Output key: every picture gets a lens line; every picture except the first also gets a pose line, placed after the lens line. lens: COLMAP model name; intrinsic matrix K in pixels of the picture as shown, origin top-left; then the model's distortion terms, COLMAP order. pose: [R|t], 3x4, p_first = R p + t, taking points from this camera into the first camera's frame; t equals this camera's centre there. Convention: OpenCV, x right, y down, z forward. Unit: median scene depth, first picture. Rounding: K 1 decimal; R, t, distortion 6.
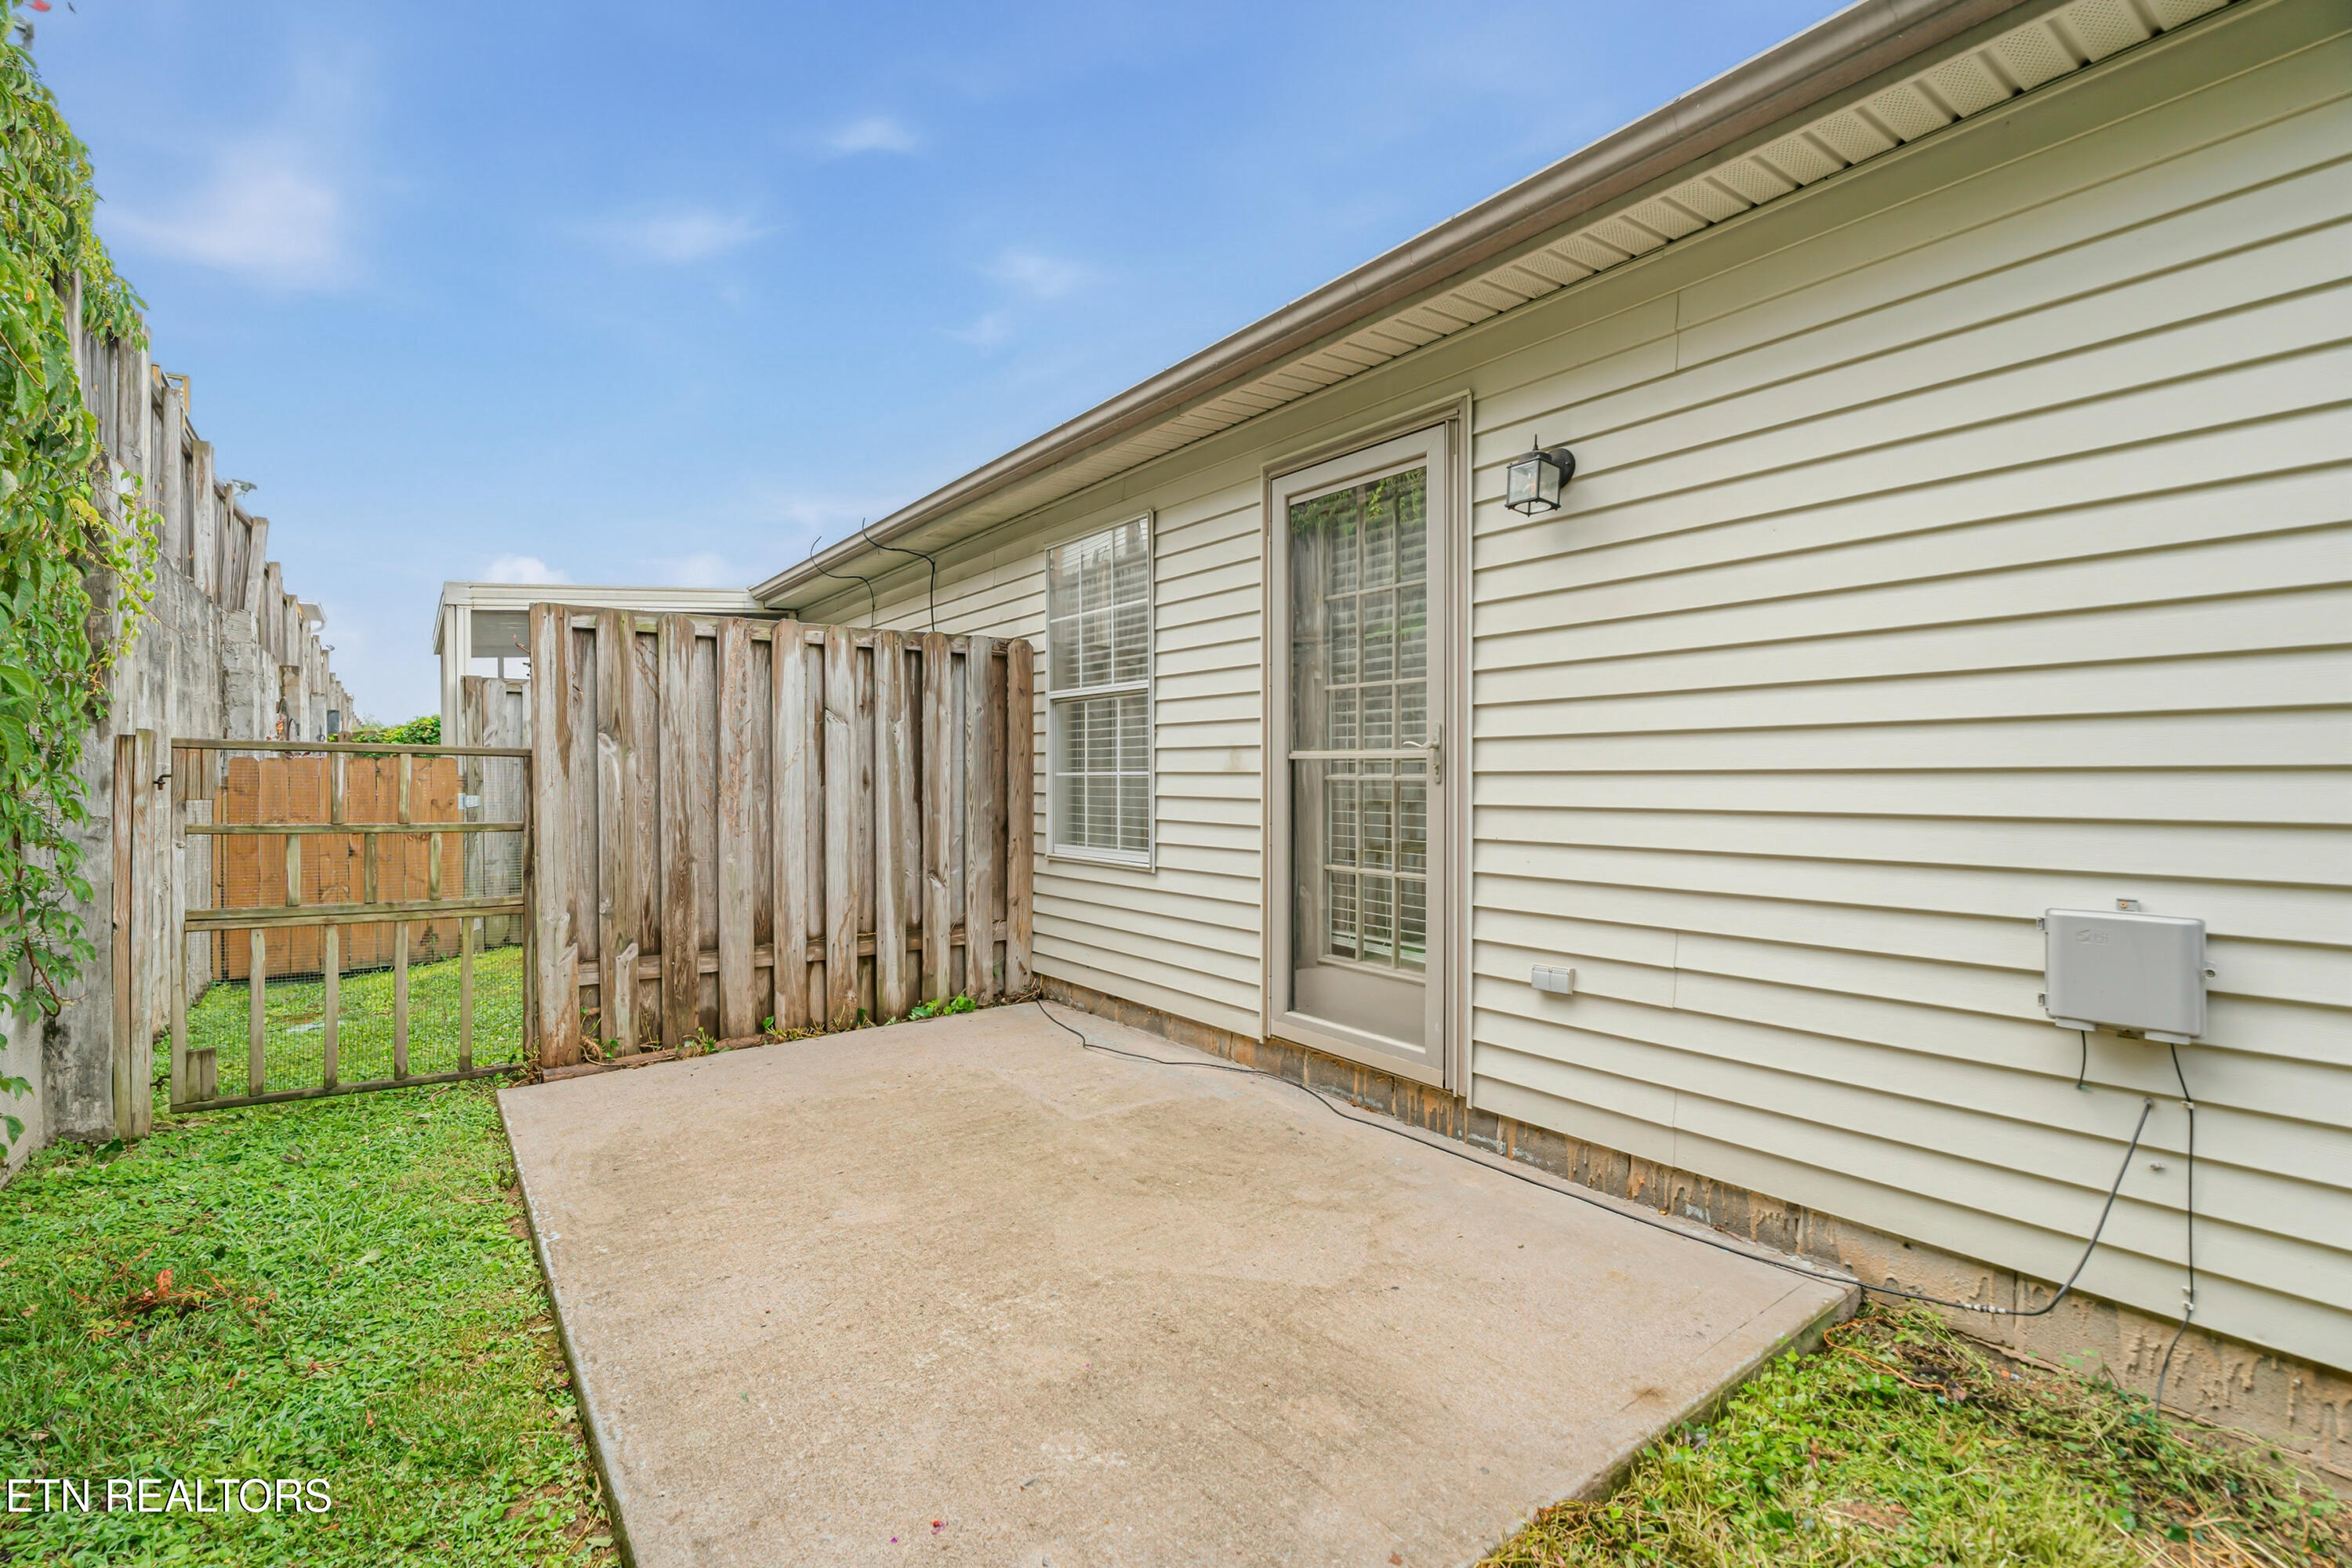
lens RADIAL K [[1079.4, 0, 1171.4], [0, 1079.4, 778.3], [0, 0, 1]] dist [-0.001227, 0.000634]
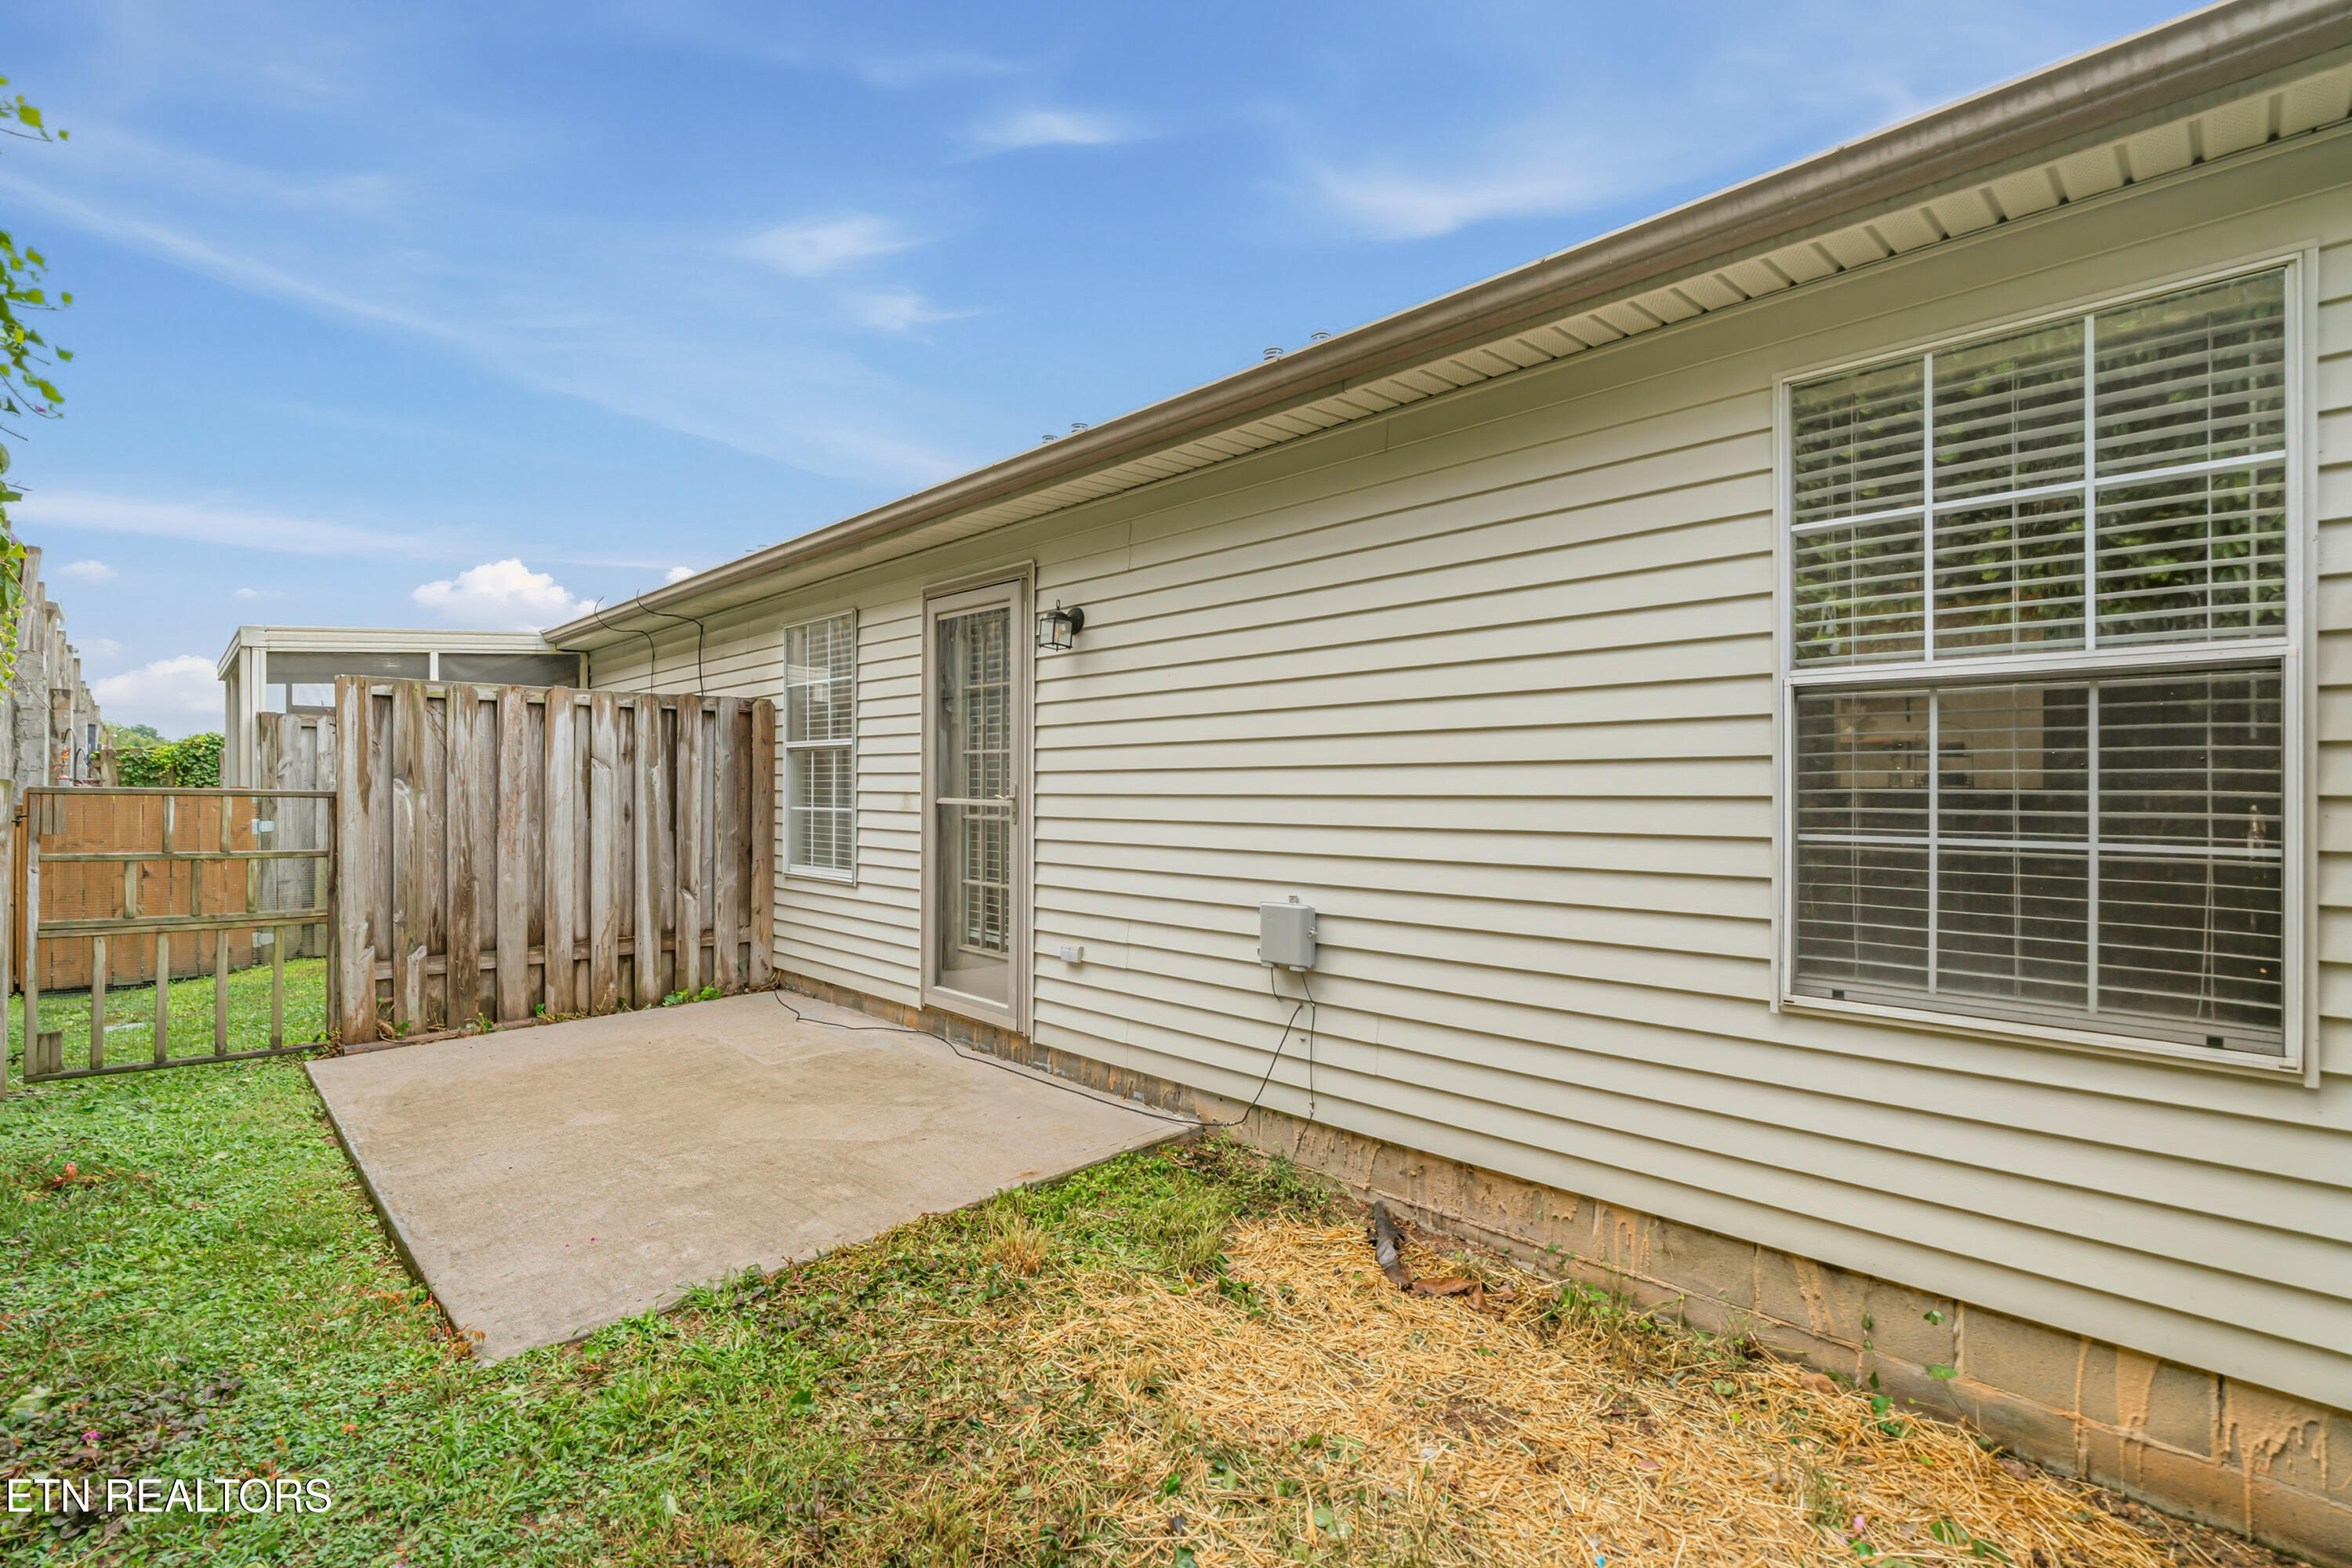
lens RADIAL K [[1100.2, 0, 1176.0], [0, 1100.2, 784.0], [0, 0, 1]] dist [0.001474, 0.000622]
pose [[0.991165, 0.004958, 0.132542, 0.218211], [-0.004142, 0.999971, -0.006427, -0.033503], [-0.132570, 0.005821, 0.991157, -0.423894]]
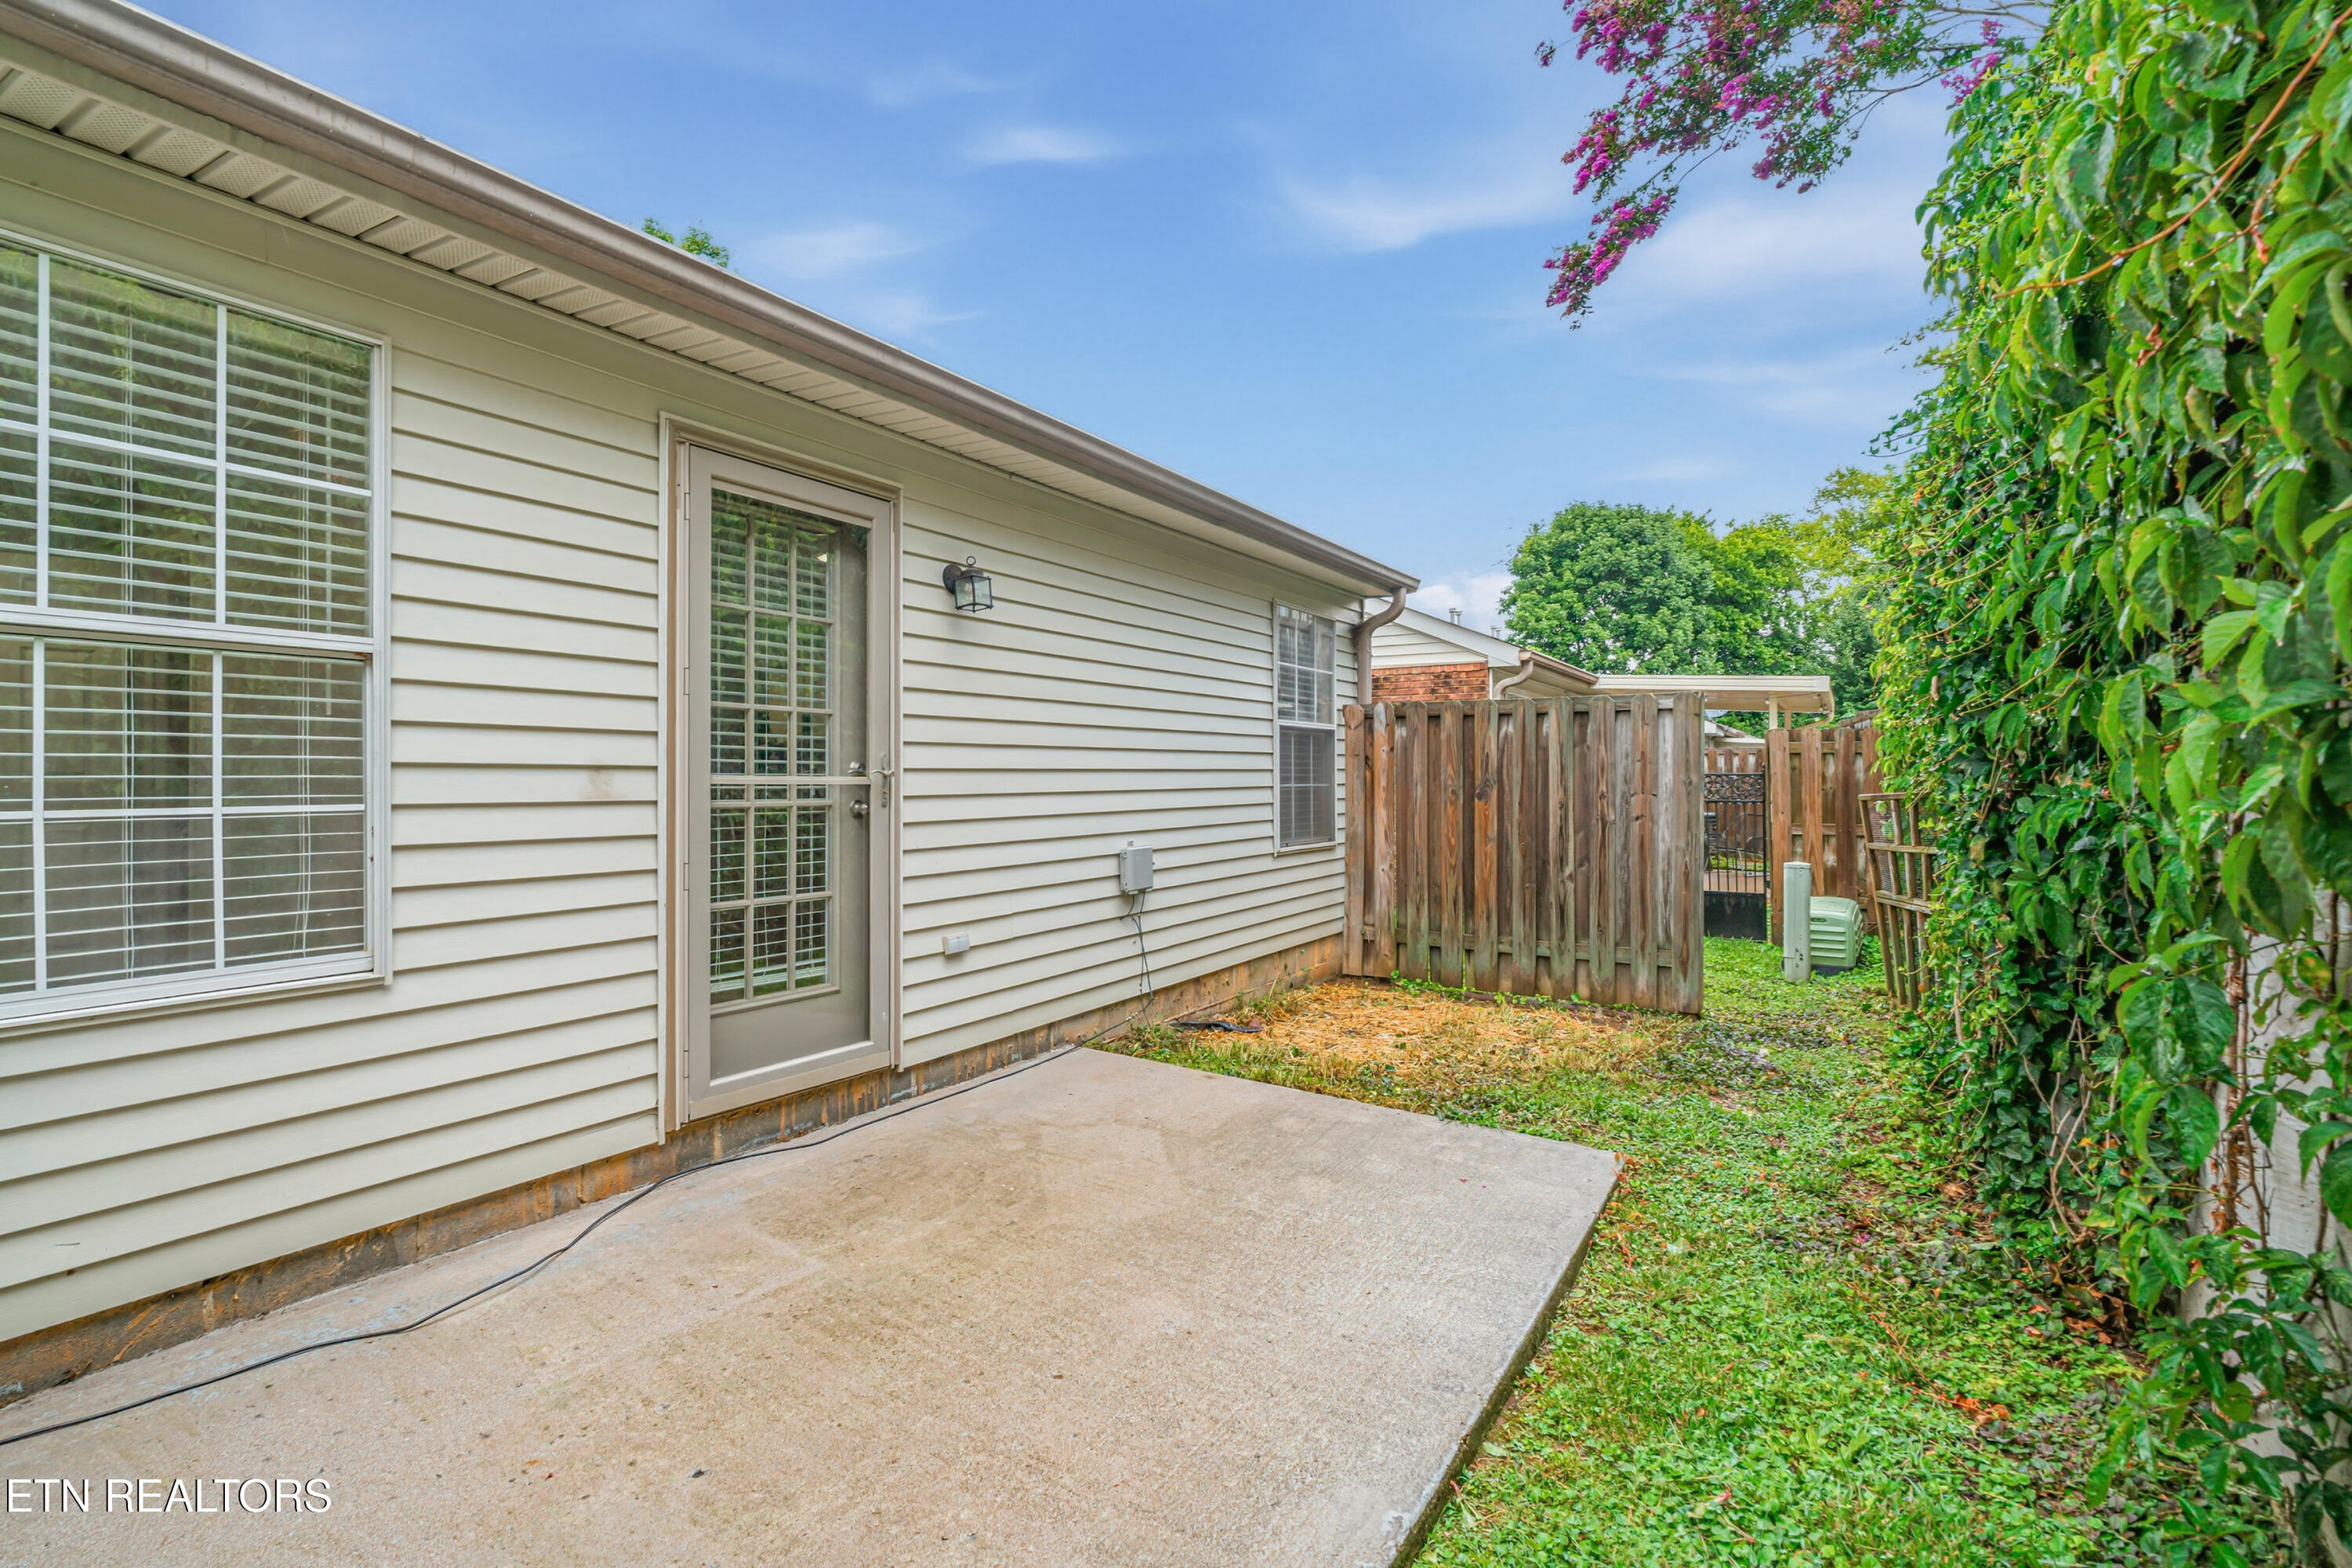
lens RADIAL K [[1101.1, 0, 1171.9], [0, 1101.1, 768.0], [0, 0, 1]] dist [0.011524, 0.000133]
pose [[-0.378855, 0.003773, 0.925448, -0.805497], [-0.002307, 0.999985, -0.005022, -0.025949], [-0.925453, -0.004037, -0.378840, 0.960609]]
